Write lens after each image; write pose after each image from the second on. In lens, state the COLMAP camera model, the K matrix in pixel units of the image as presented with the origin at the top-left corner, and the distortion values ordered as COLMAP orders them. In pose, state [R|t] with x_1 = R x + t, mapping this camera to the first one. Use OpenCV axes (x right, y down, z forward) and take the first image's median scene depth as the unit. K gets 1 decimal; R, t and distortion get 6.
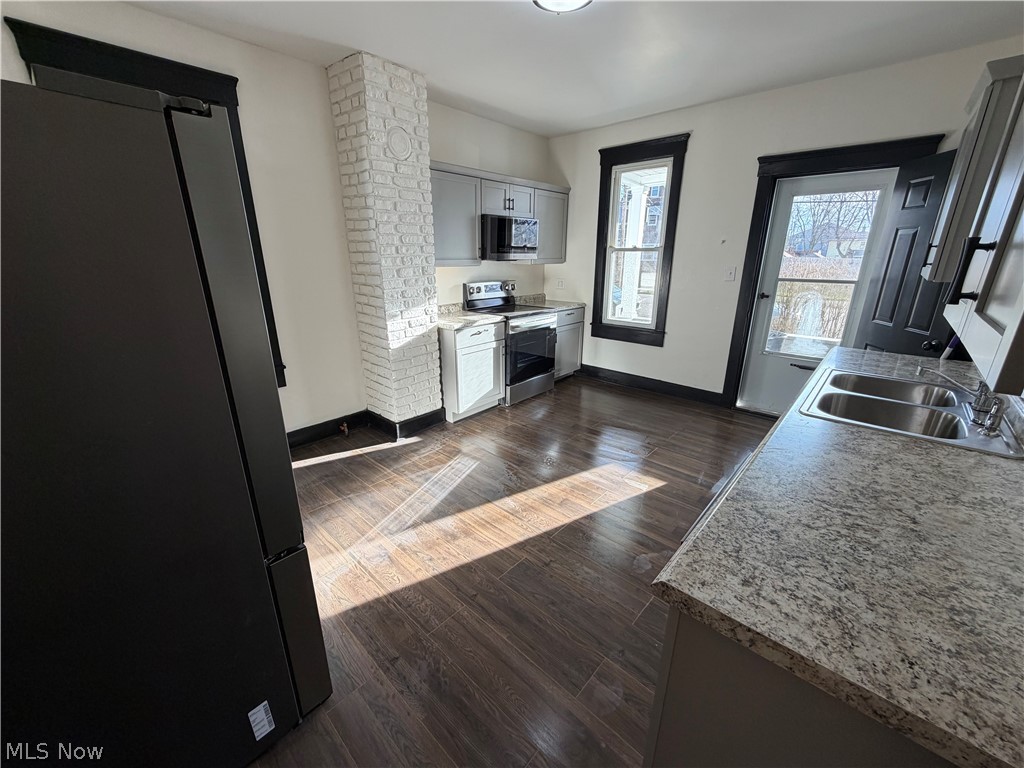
lens RADIAL K [[408.7, 0, 509.8], [0, 408.7, 382.4], [0, 0, 1]] dist [-0.000089, -0.000200]
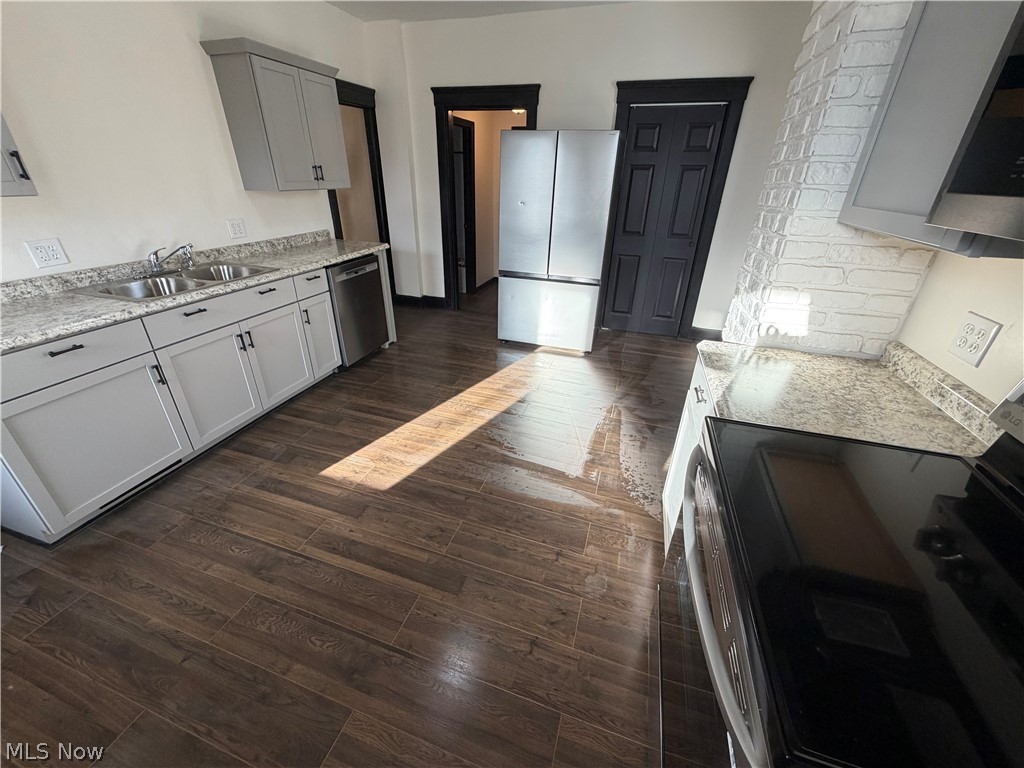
lens RADIAL K [[408.7, 0, 506.3], [0, 408.7, 383.3], [0, 0, 1]] dist [-0.000089, -0.000200]
pose [[-0.909943, 0.171539, -0.377596, 0.292346], [-0.147987, 0.716224, 0.681999, -0.439143], [0.387433, 0.676460, -0.626337, 1.374844]]
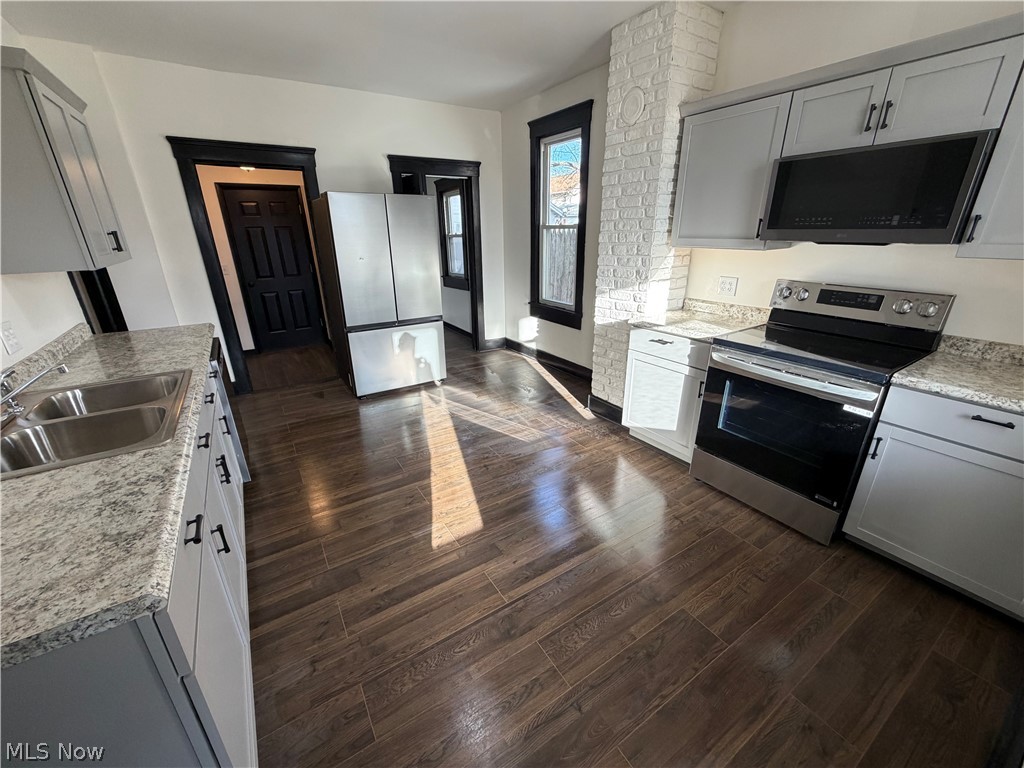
lens RADIAL K [[408.7, 0, 510.2], [0, 408.7, 383.5], [0, 0, 1]] dist [-0.000089, -0.000200]
pose [[-0.255708, 0.344008, -0.903478, 0.789146], [-0.285127, 0.866141, 0.410490, -0.326460], [0.923751, 0.362572, -0.123393, 1.022734]]
